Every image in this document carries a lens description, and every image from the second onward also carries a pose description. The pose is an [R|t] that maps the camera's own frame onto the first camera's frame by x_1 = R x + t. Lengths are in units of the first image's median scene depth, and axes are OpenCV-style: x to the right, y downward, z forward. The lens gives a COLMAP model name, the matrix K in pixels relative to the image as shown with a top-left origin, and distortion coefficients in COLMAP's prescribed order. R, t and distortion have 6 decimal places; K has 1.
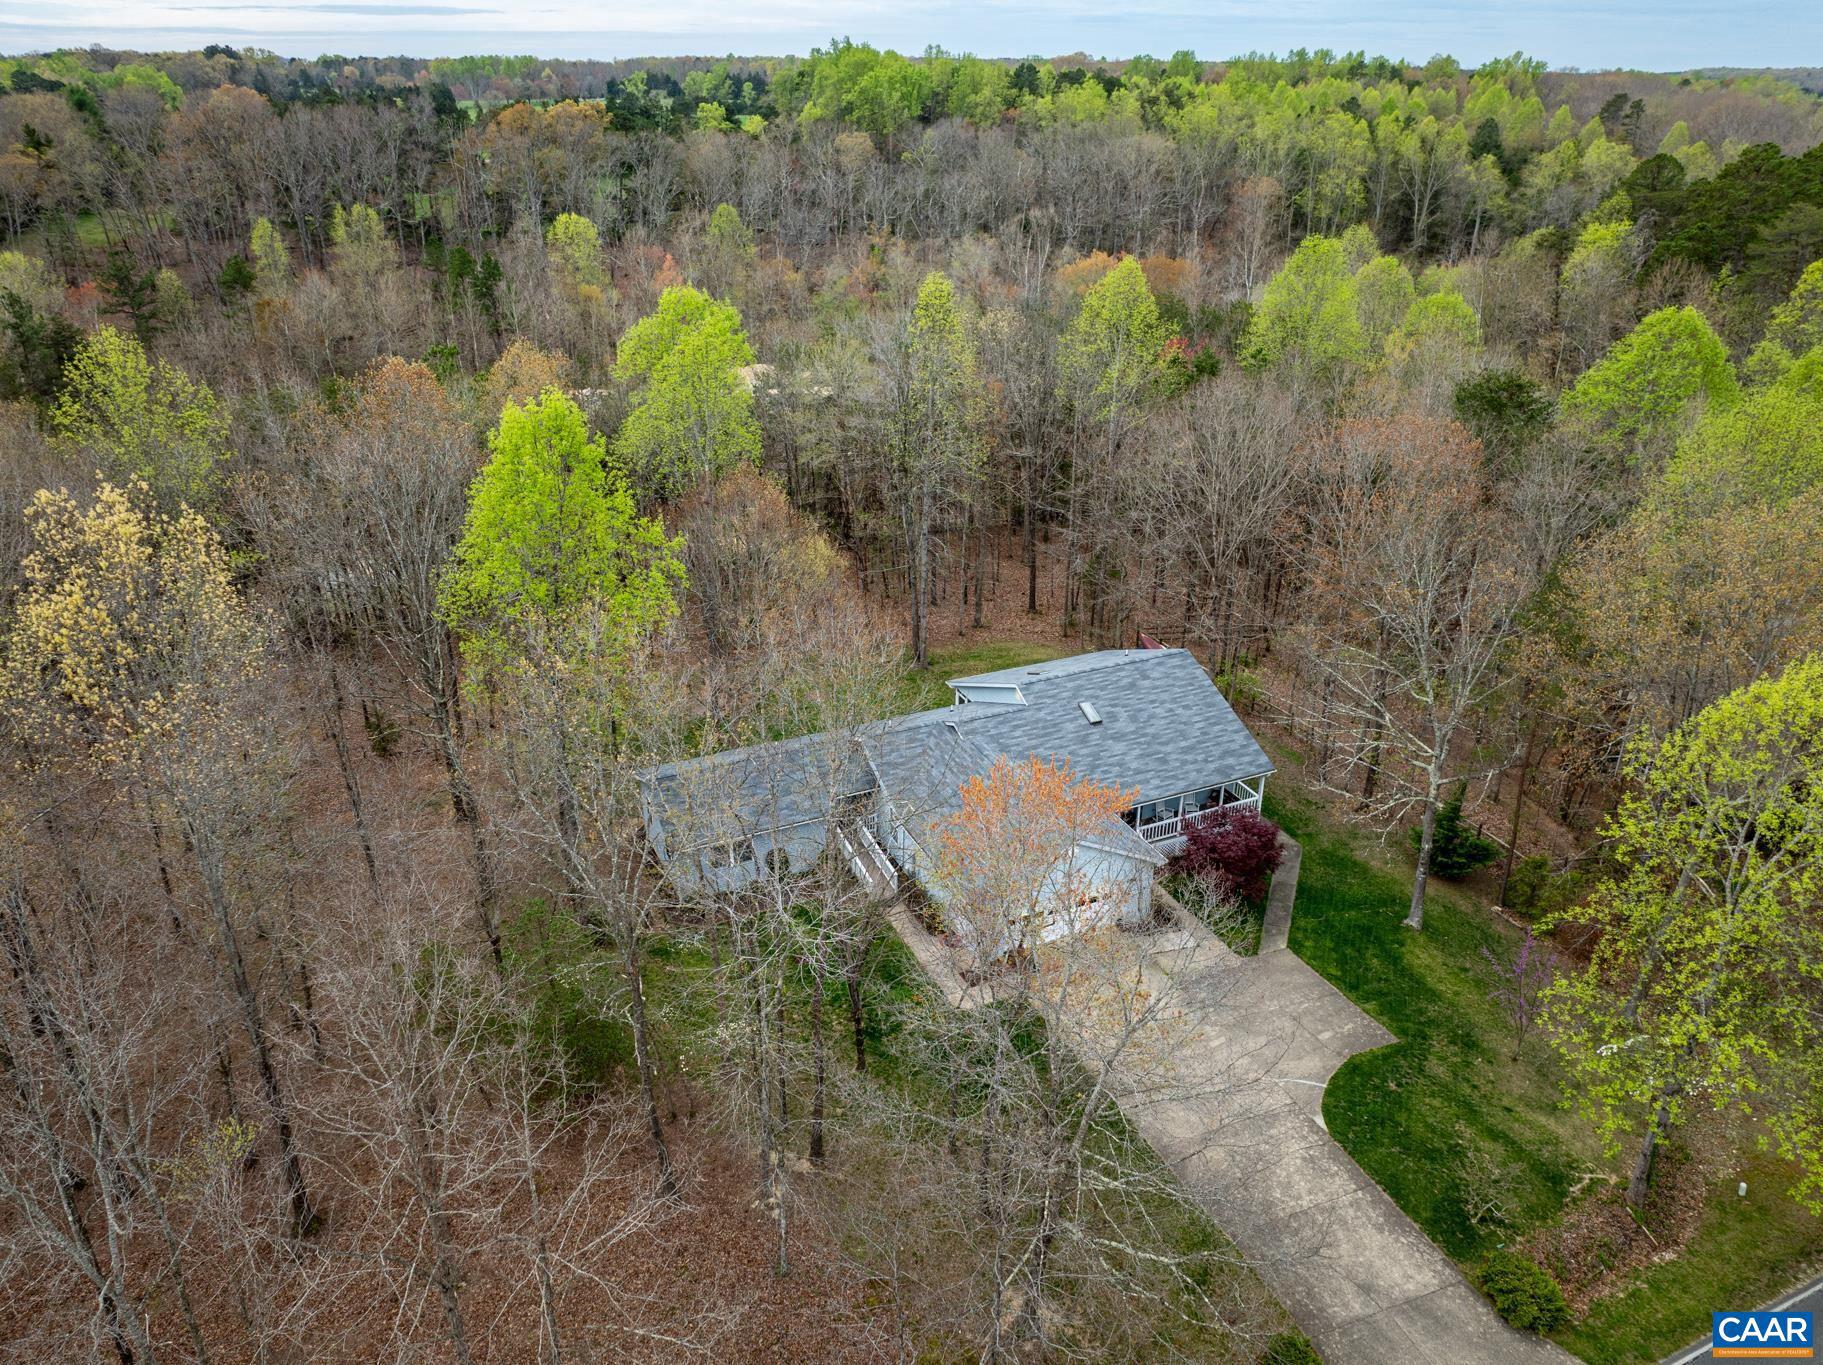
lens RADIAL K [[1291.8, 0, 911.6], [0, 1291.8, 691.6], [0, 0, 1]] dist [-0.039188, 0.012111]
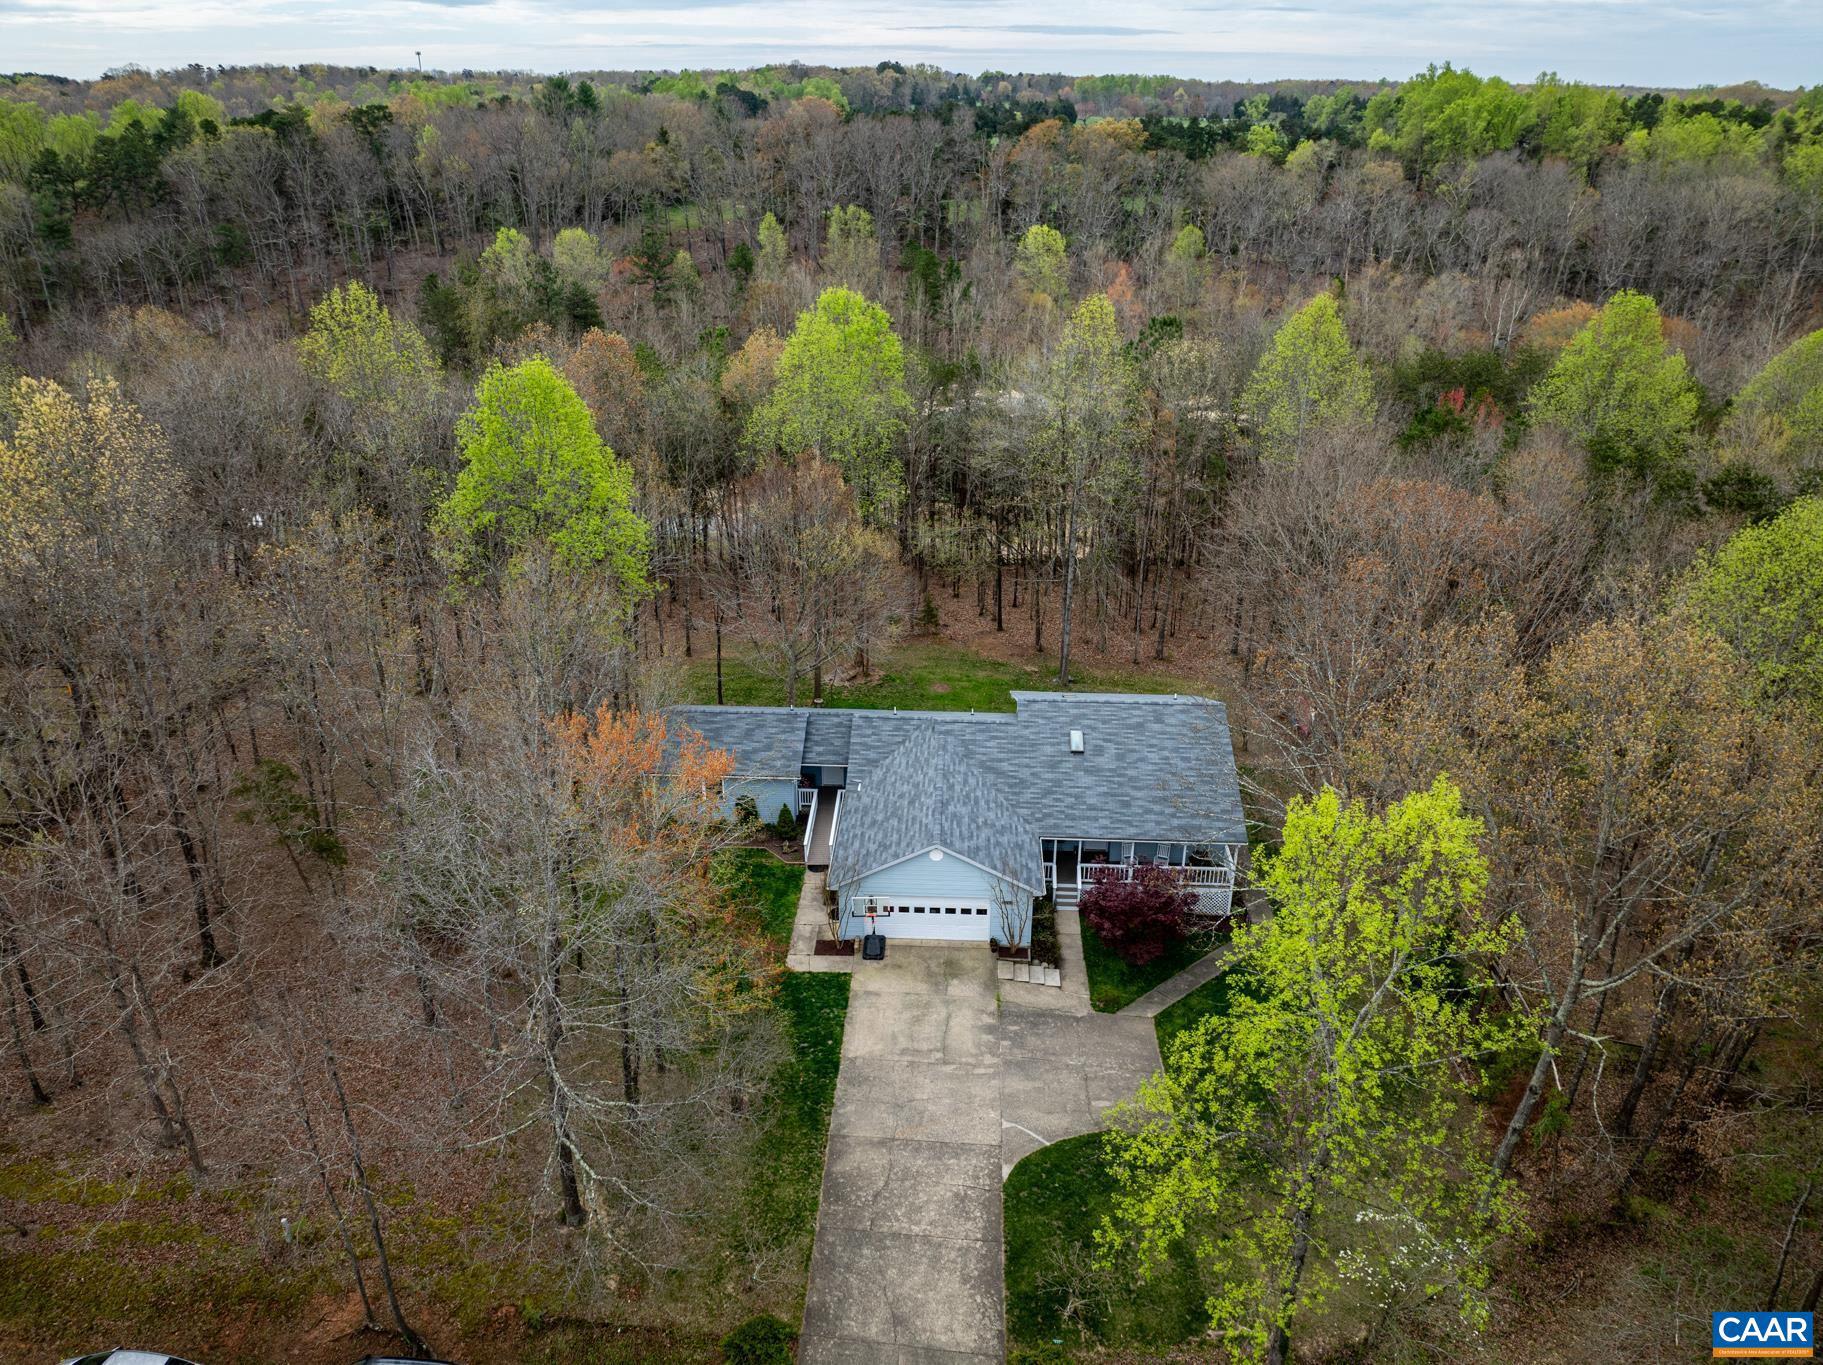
lens RADIAL K [[1291.8, 0, 901.9], [0, 1291.8, 673.2], [0, 0, 1]] dist [-0.039188, 0.012111]
pose [[0.893758, 0.192186, -0.405292, 0.275980], [-0.202336, 0.979149, 0.018110, -0.017370], [0.400322, 0.065820, 0.914008, 0.025676]]
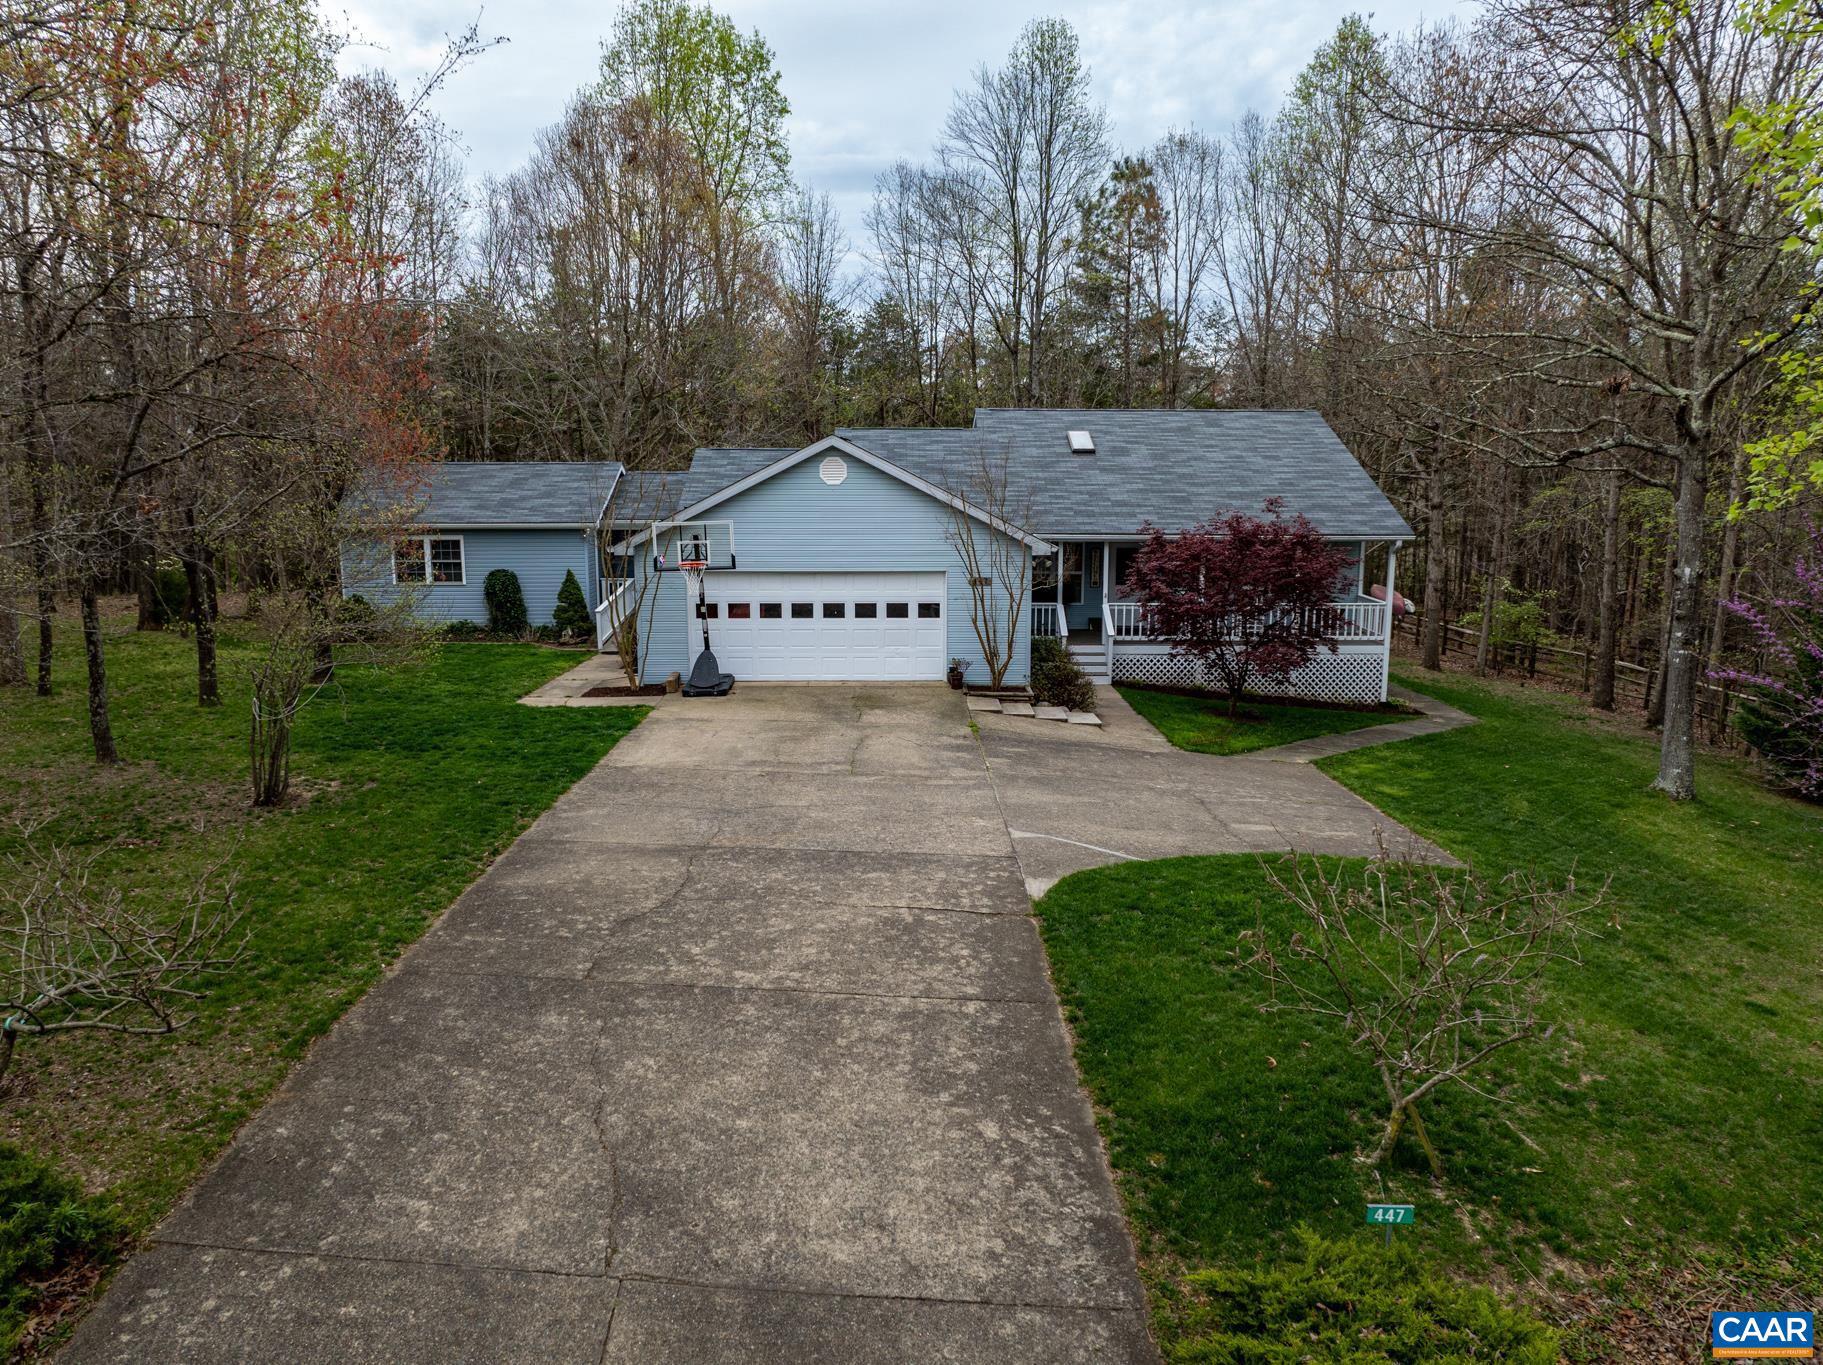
lens RADIAL K [[1291.8, 0, 905.1], [0, 1291.8, 680.2], [0, 0, 1]] dist [-0.039188, 0.012111]
pose [[0.921025, 0.075186, -0.382179, 0.197371], [-0.174201, 0.957106, -0.231522, 0.177322], [0.348378, 0.279814, 0.894616, 0.330856]]
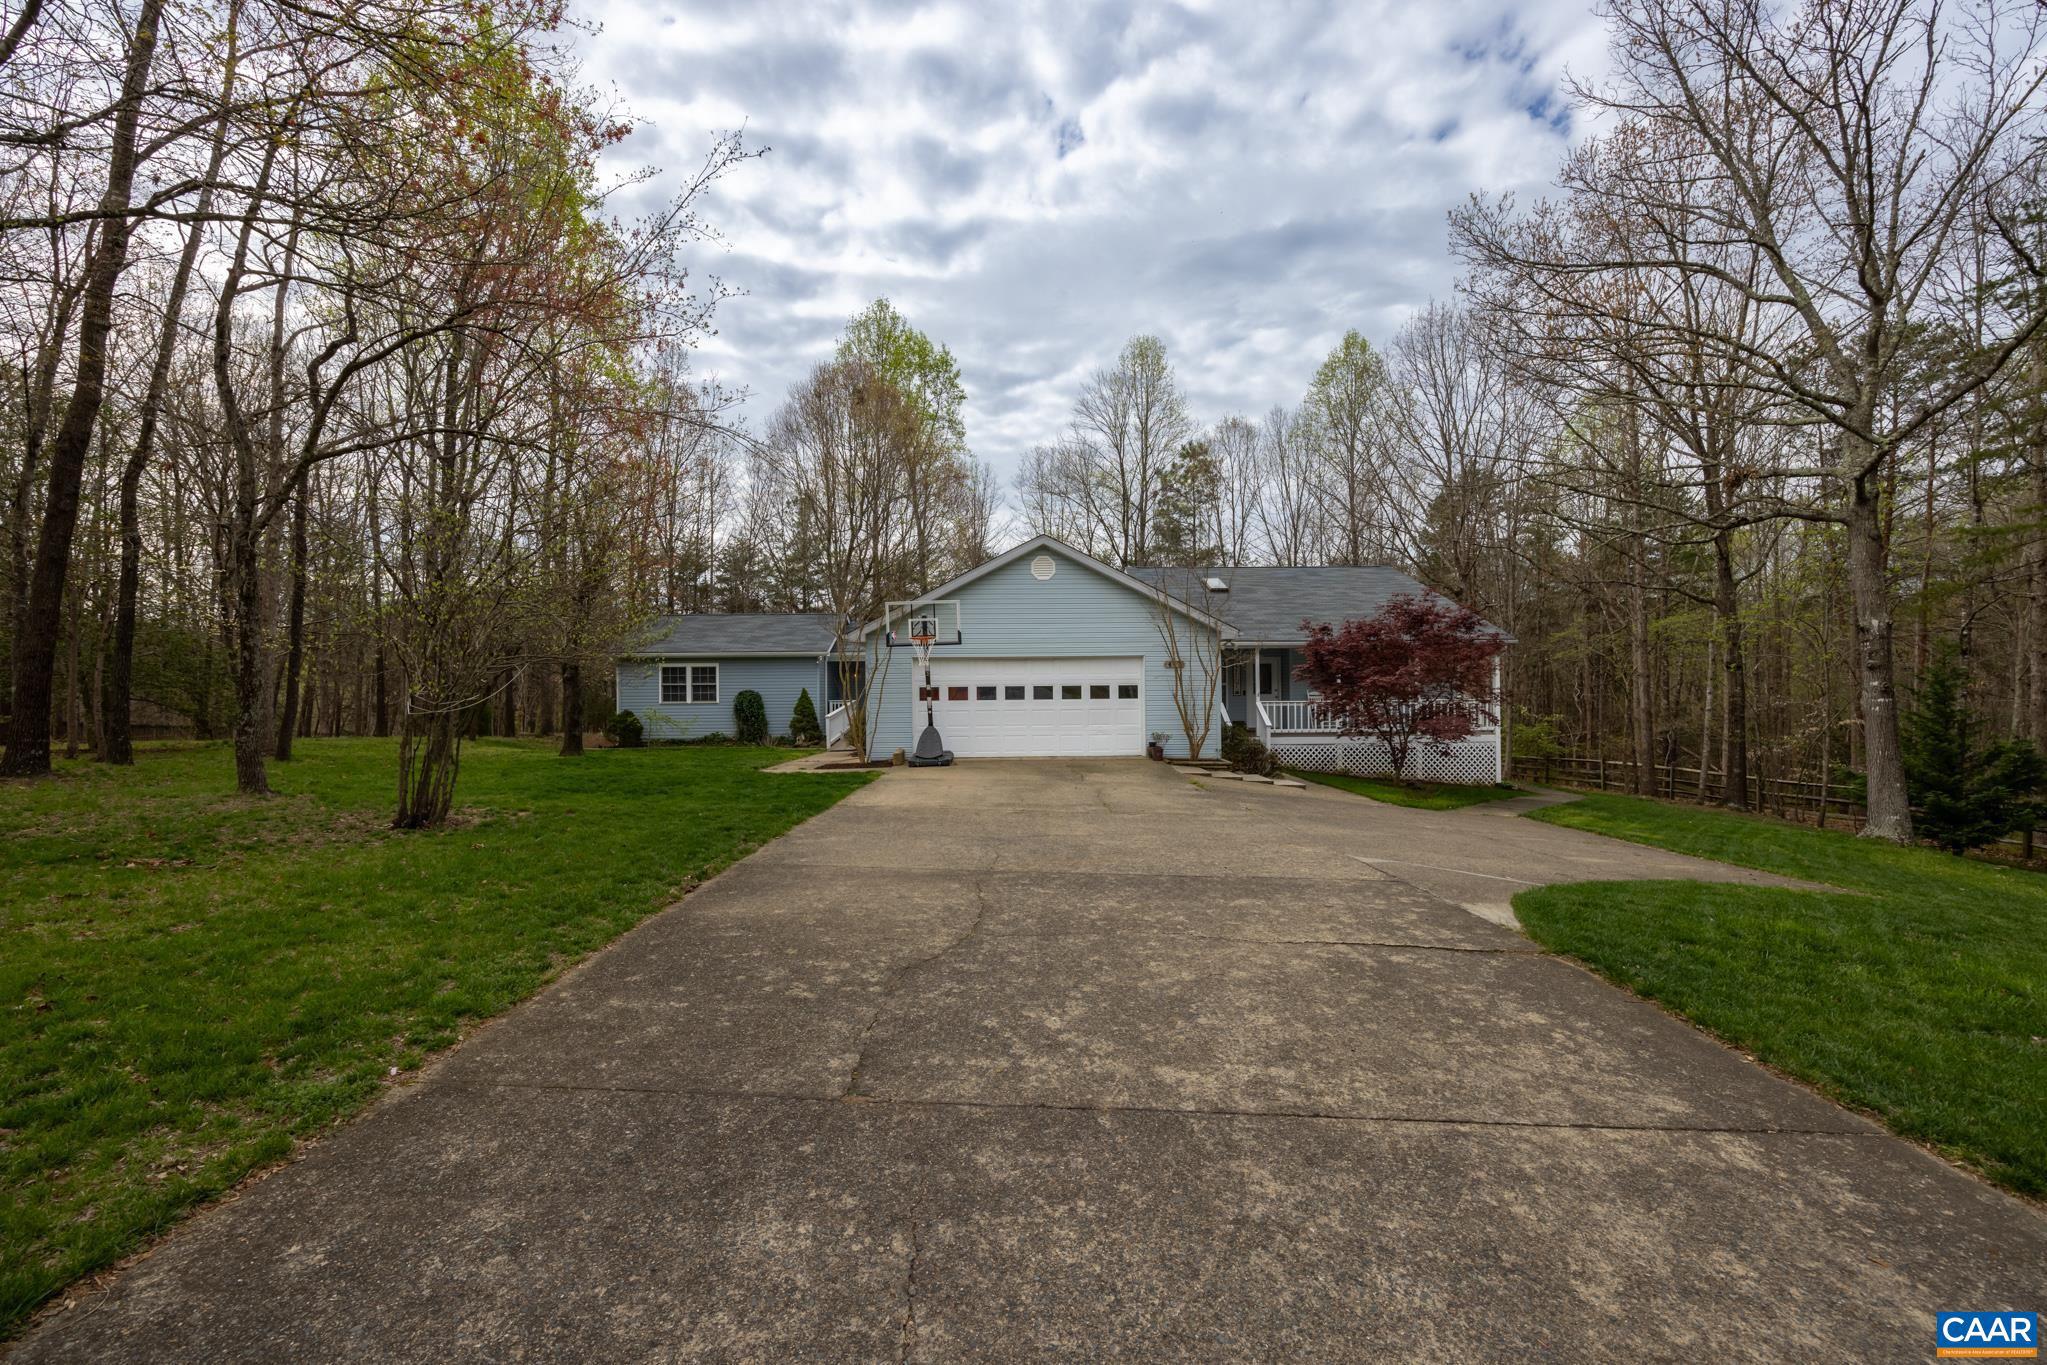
lens RADIAL K [[826.9, 0, 1019.0], [0, 826.9, 675.1], [0, 0, 1]] dist [-0.007398, 0.000642]
pose [[0.923517, -0.004016, -0.383536, 0.144141], [-0.162768, 0.901338, -0.401369, 0.178293], [0.347307, 0.433099, 0.831747, 0.404363]]
